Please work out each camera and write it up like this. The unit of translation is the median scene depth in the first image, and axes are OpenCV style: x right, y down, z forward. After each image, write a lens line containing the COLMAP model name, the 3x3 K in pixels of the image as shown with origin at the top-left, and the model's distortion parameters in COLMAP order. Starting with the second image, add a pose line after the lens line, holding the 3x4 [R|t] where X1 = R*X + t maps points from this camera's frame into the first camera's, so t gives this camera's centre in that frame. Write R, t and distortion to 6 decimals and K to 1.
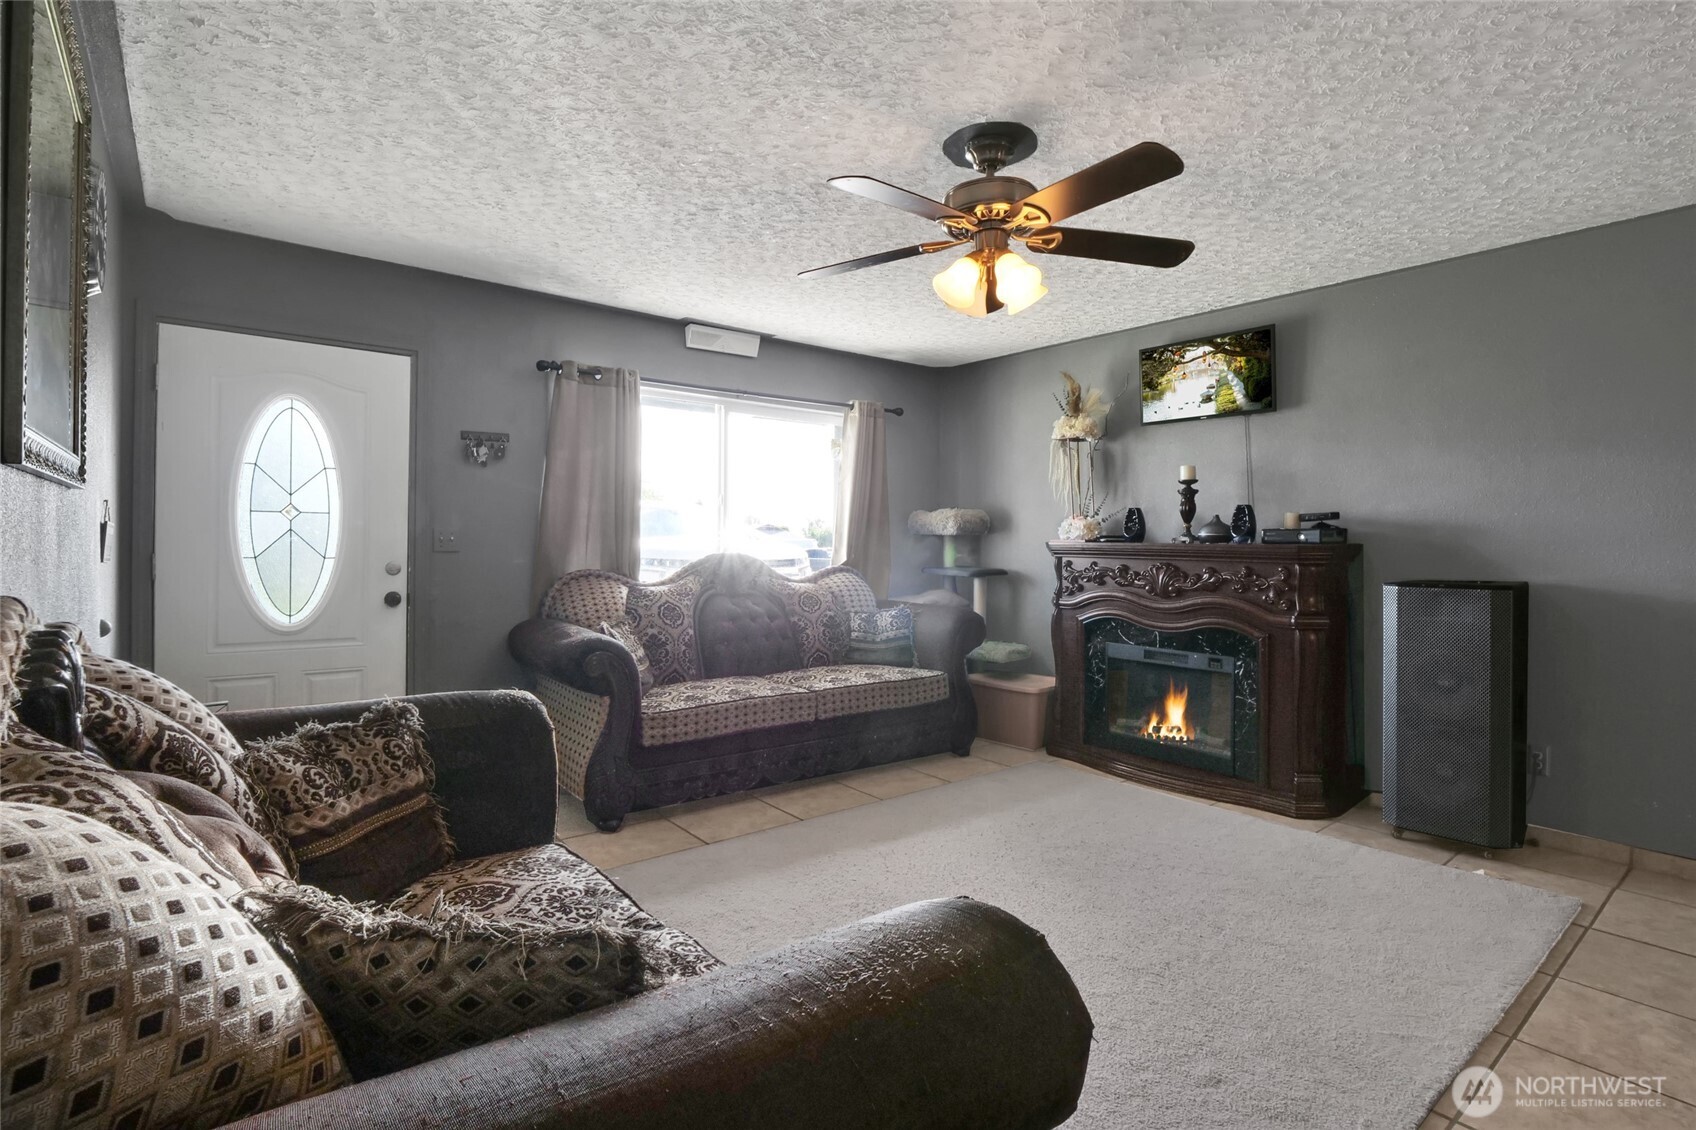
lens RADIAL K [[817.0, 0, 840.1], [0, 817.0, 552.2], [0, 0, 1]] dist [-0.000556, -0.001099]
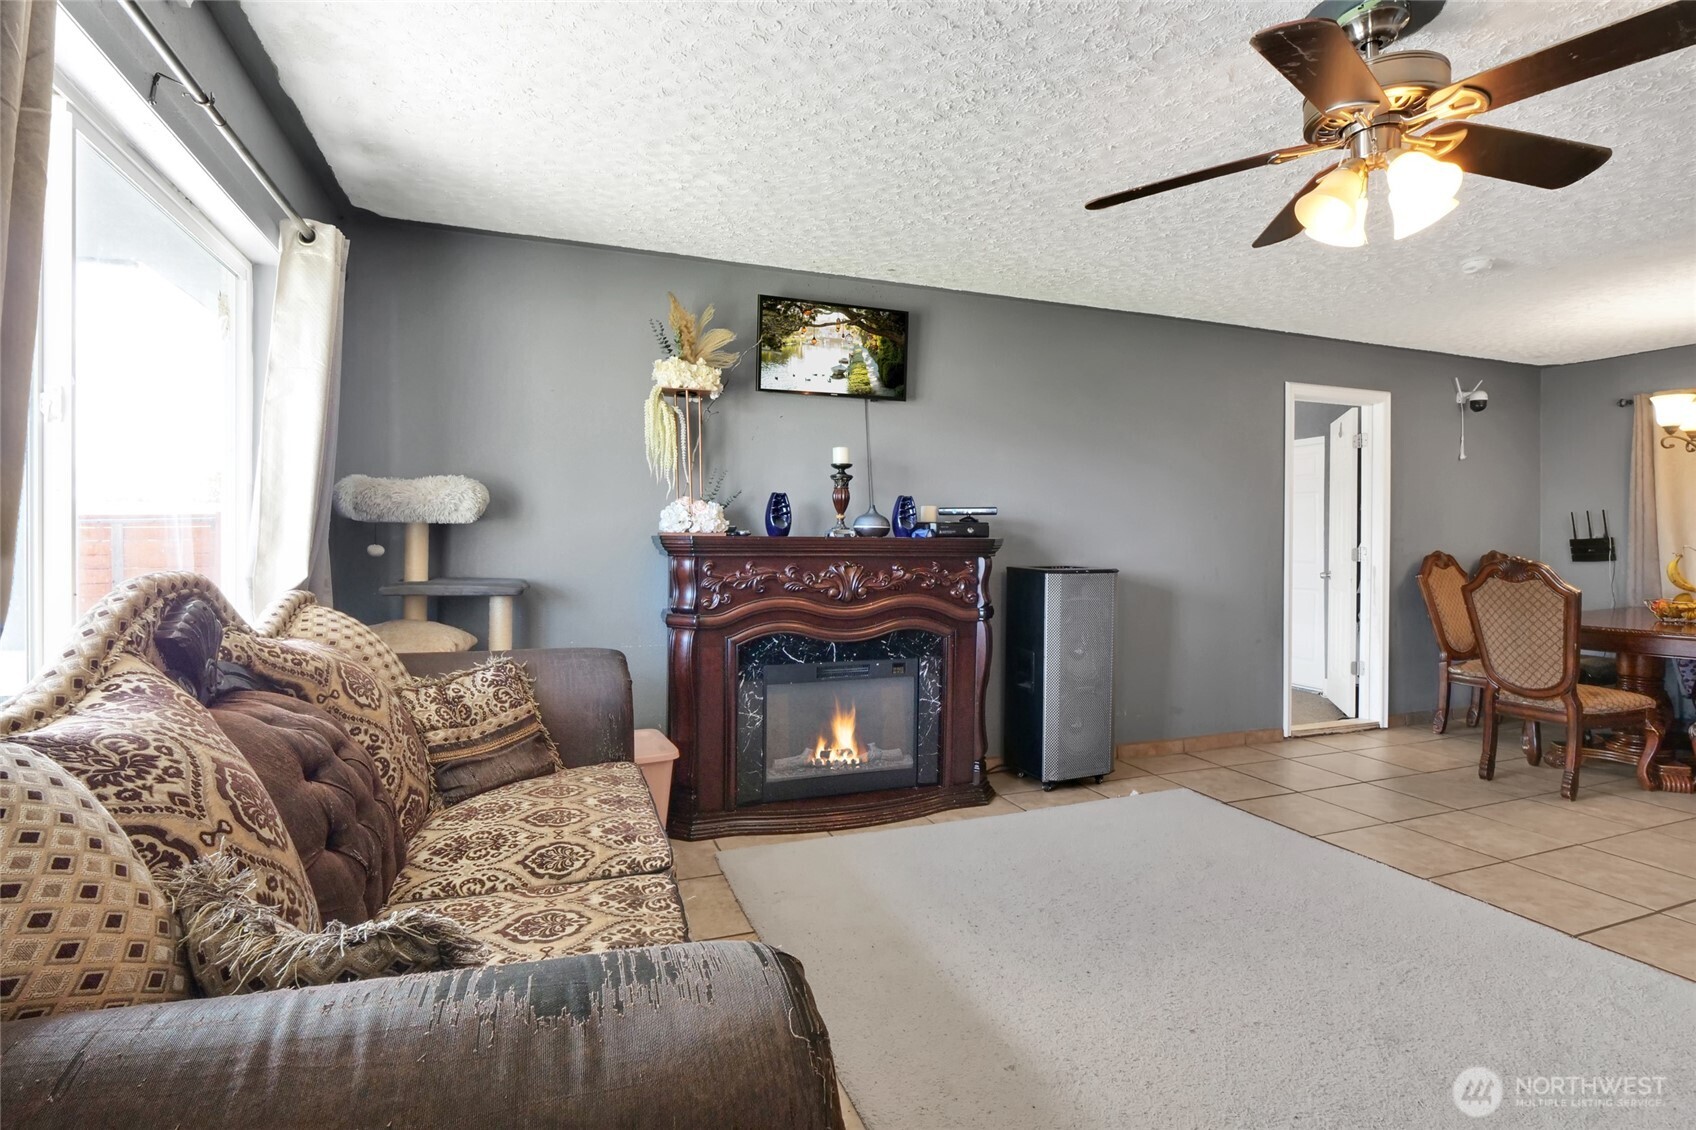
lens RADIAL K [[817.0, 0, 840.1], [0, 817.0, 565.5], [0, 0, 1]] dist [-0.000556, -0.001099]
pose [[0.324474, -0.037641, 0.945145, -0.400747], [0.015524, 0.999285, 0.034468, -0.011036], [-0.945767, 0.003489, 0.324826, 0.725677]]
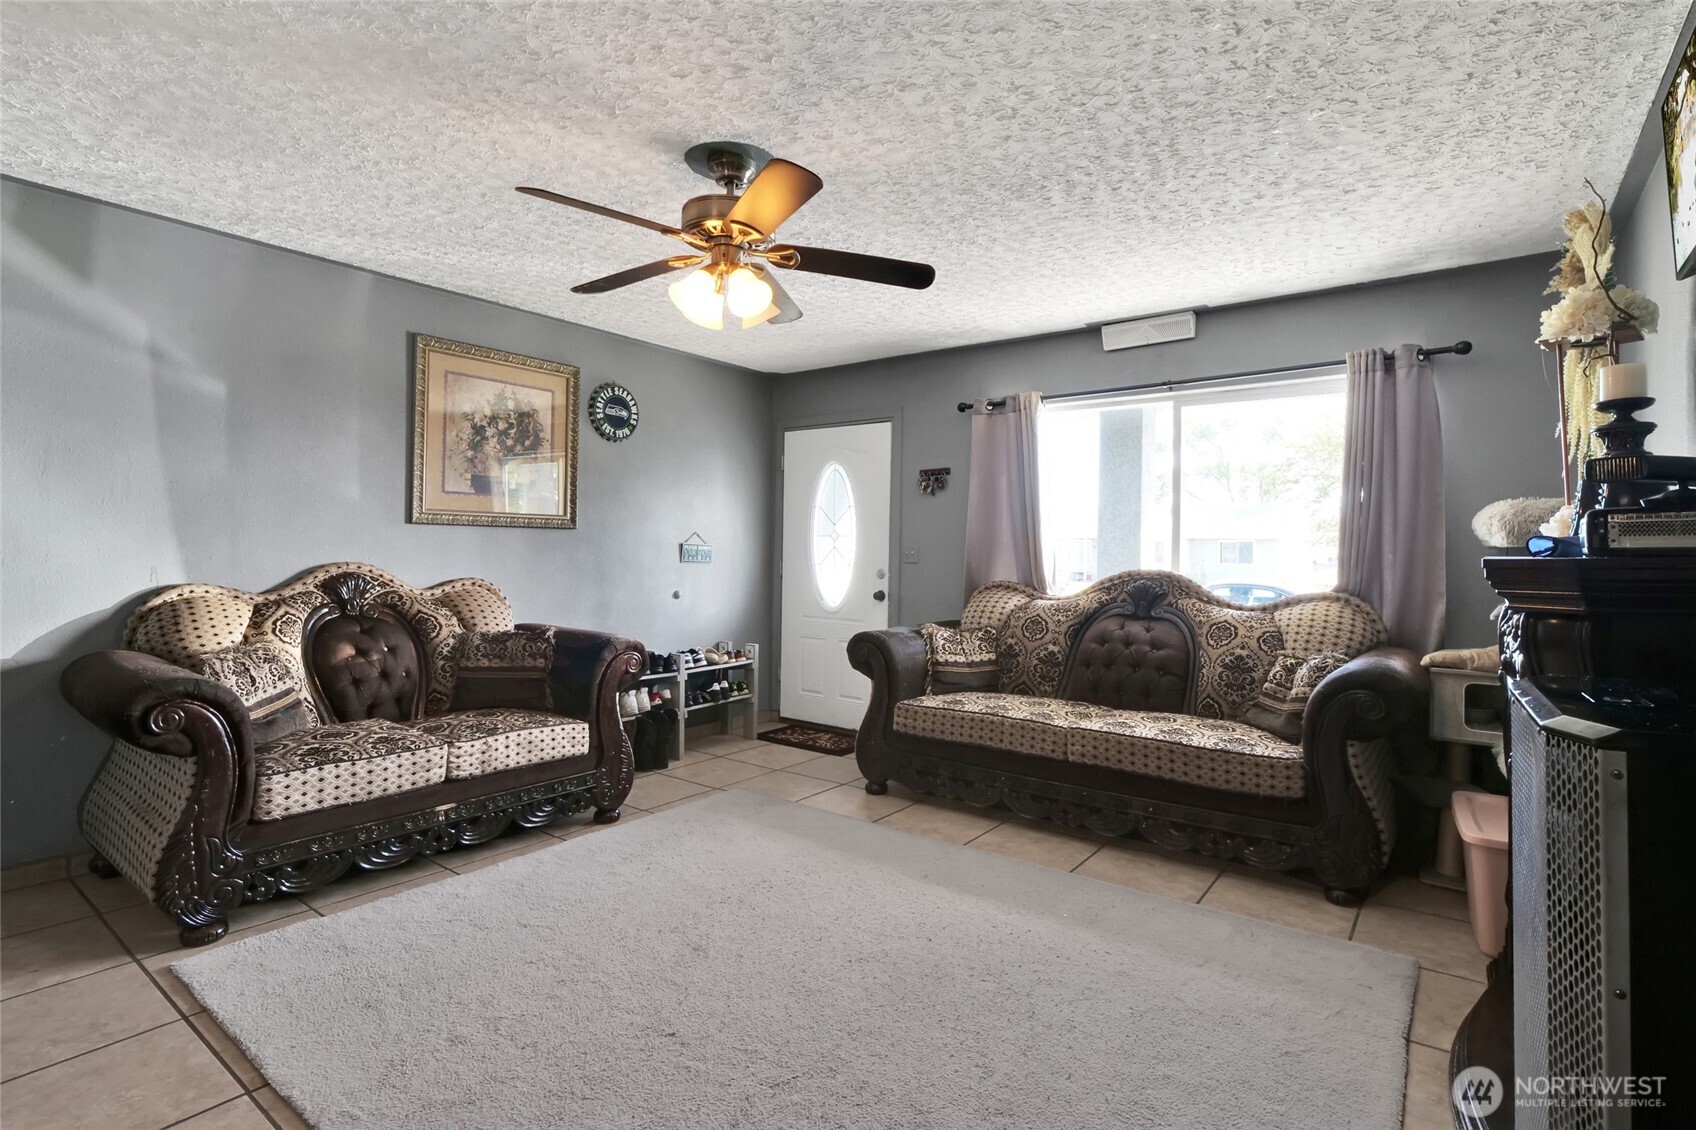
lens RADIAL K [[817.0, 0, 849.8], [0, 817.0, 550.7], [0, 0, 1]] dist [-0.000556, -0.001099]
pose [[0.256903, -0.007883, -0.966405, 0.721109], [-0.026288, 0.999540, -0.015142, 0.002639], [0.966080, 0.029295, 0.256578, 0.529789]]
